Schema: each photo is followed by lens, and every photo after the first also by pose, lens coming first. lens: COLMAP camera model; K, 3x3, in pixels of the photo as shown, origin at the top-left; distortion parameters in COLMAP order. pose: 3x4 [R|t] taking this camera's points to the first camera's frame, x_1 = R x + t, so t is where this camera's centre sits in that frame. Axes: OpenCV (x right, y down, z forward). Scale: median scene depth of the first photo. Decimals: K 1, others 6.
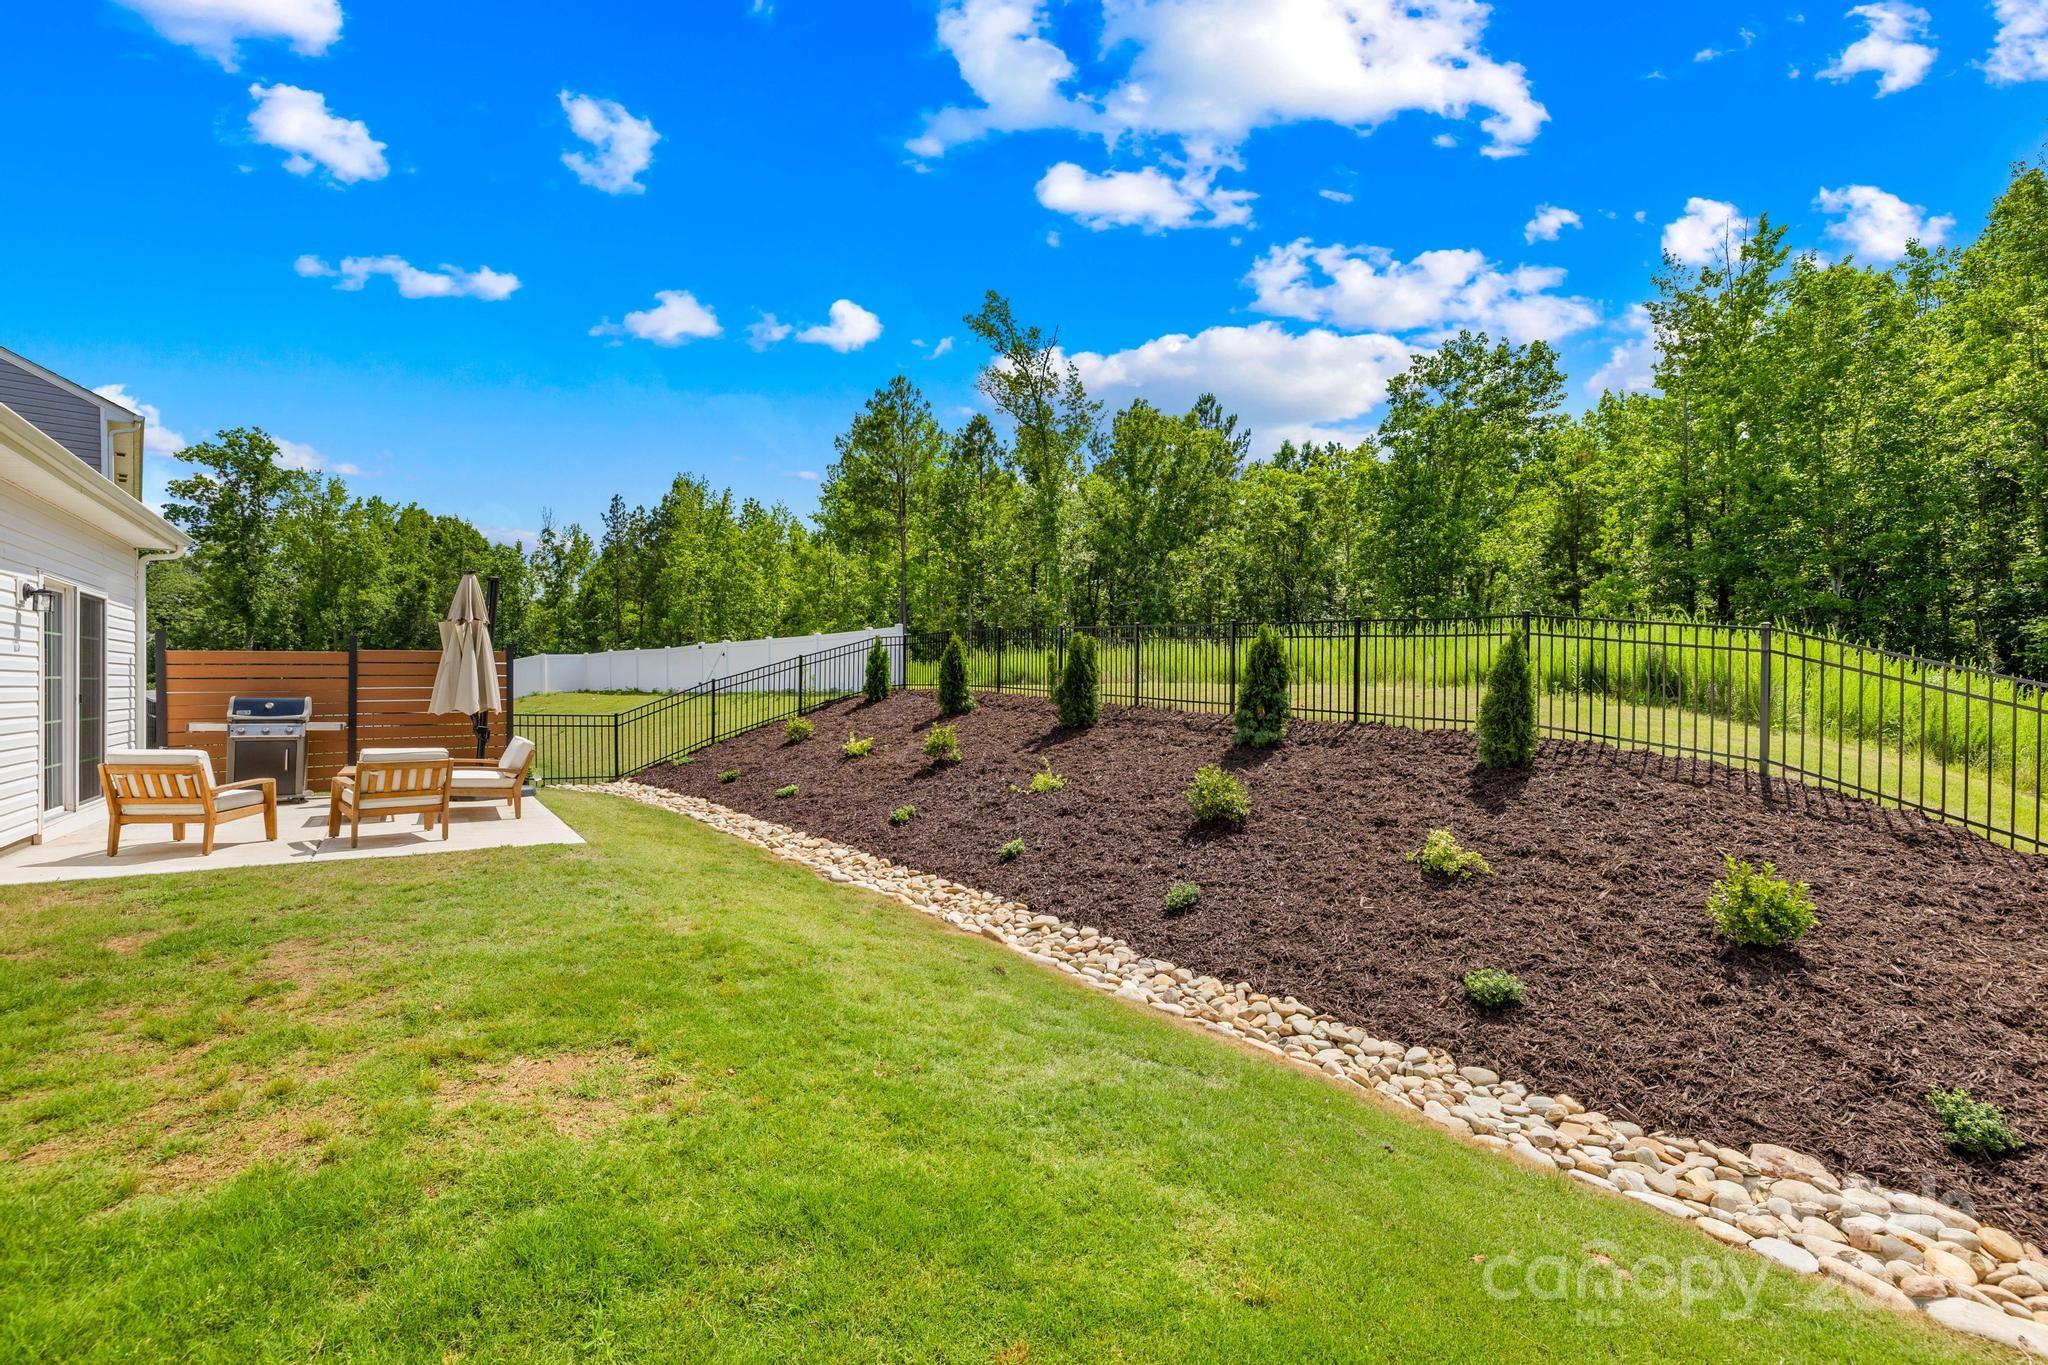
lens RADIAL K [[928.0, 0, 1023.8], [0, 928.0, 696.0], [0, 0, 1]] dist [0.000085, -0.000005]
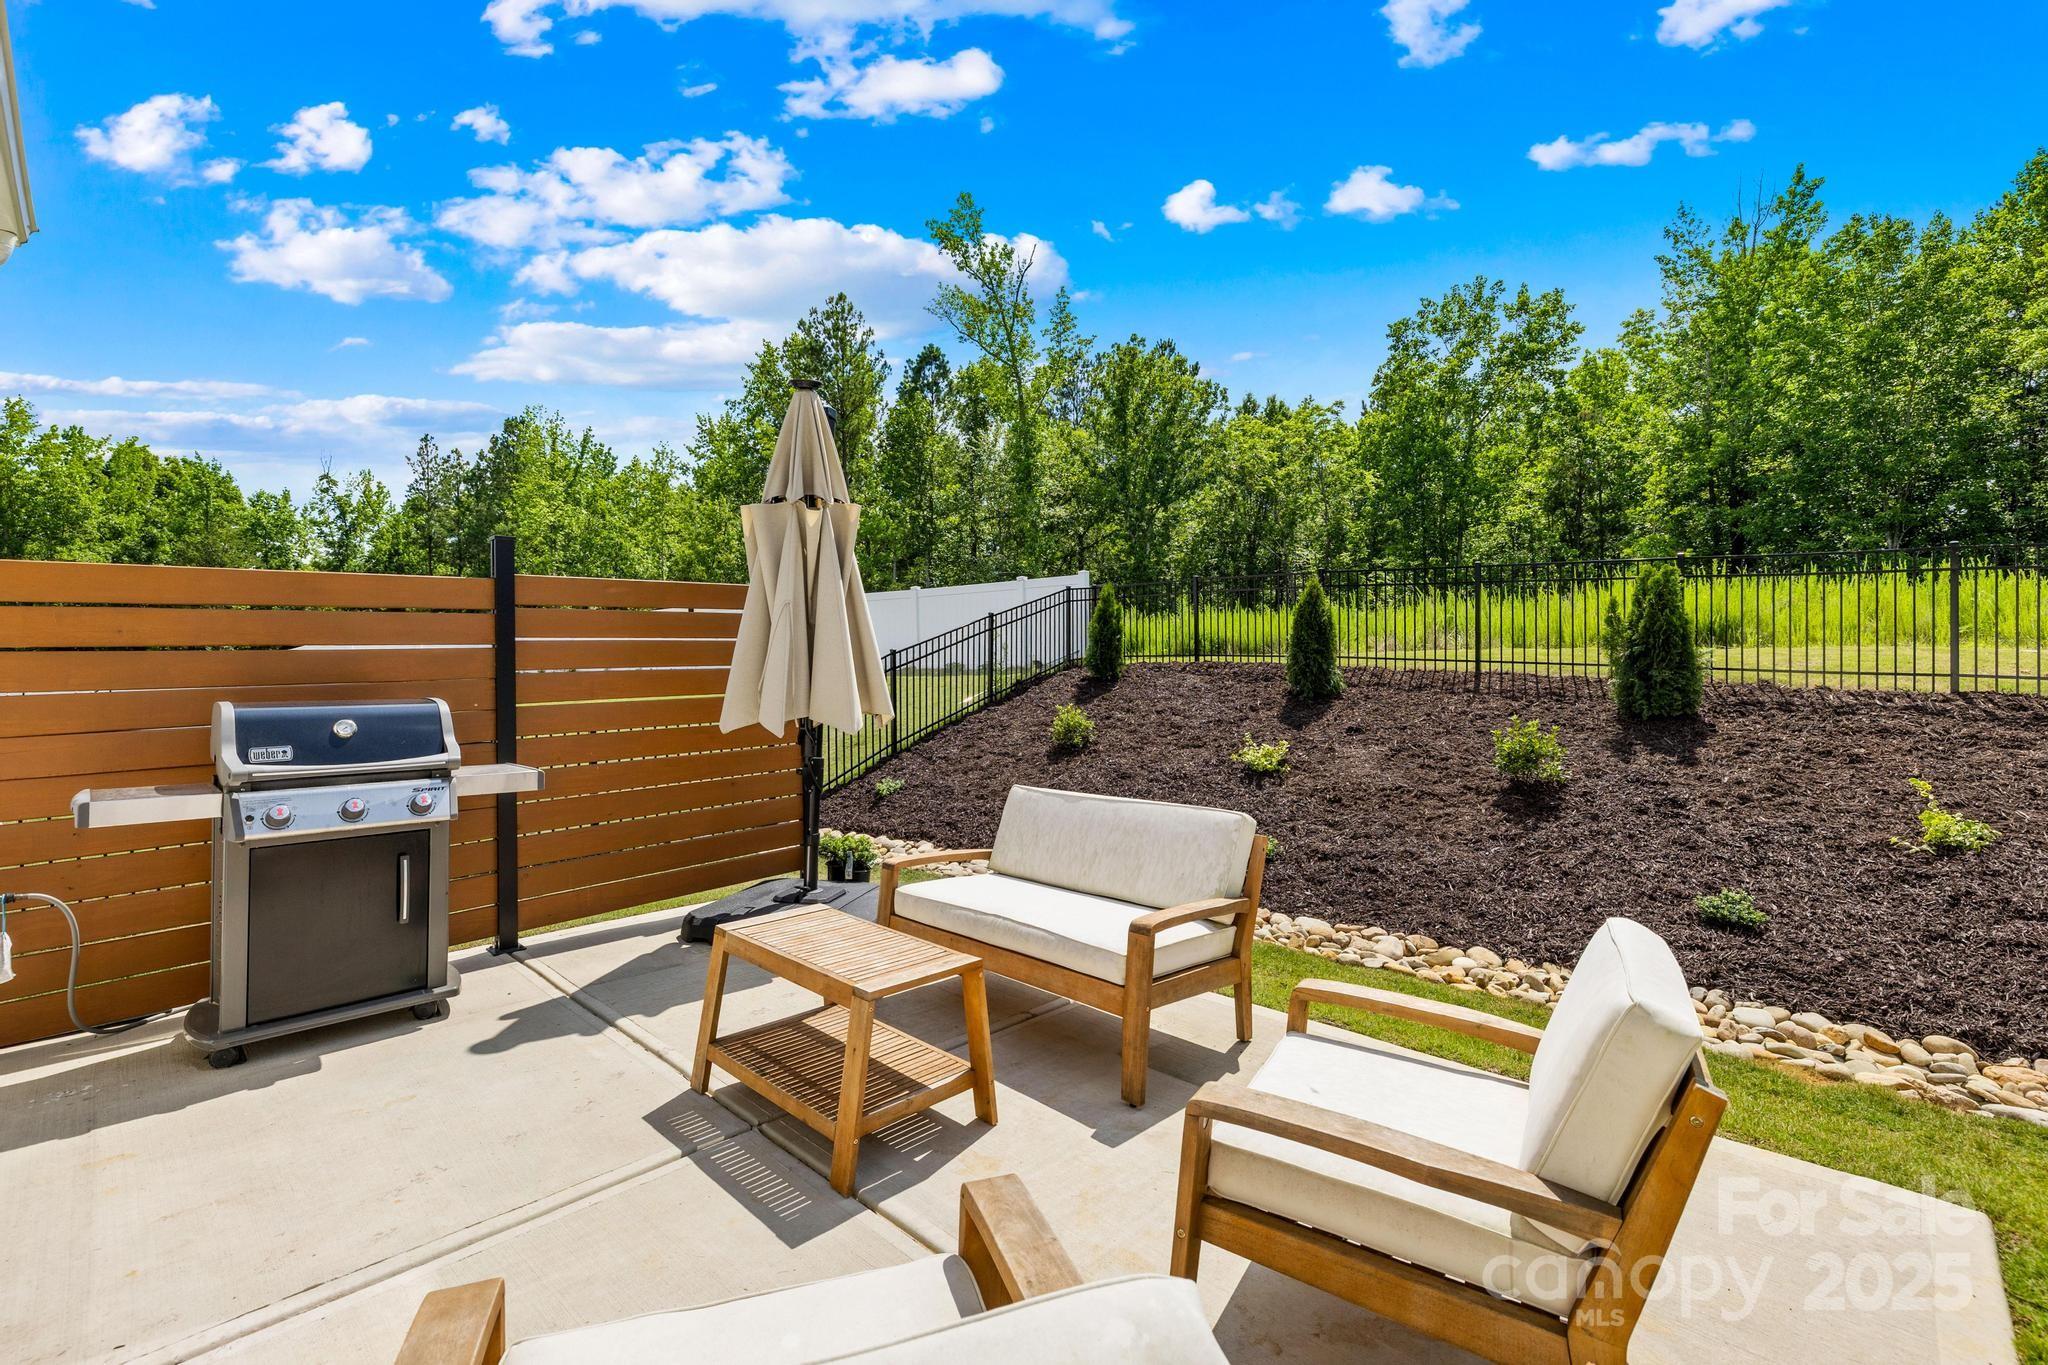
lens RADIAL K [[928.0, 0, 1014.7], [0, 928.0, 661.9], [0, 0, 1]] dist [0.000085, -0.000005]
pose [[0.979273, -0.015513, 0.201948, -0.137903], [0.017423, 0.999819, -0.007687, -0.001426], [-0.201792, 0.011046, 0.979366, 0.134335]]
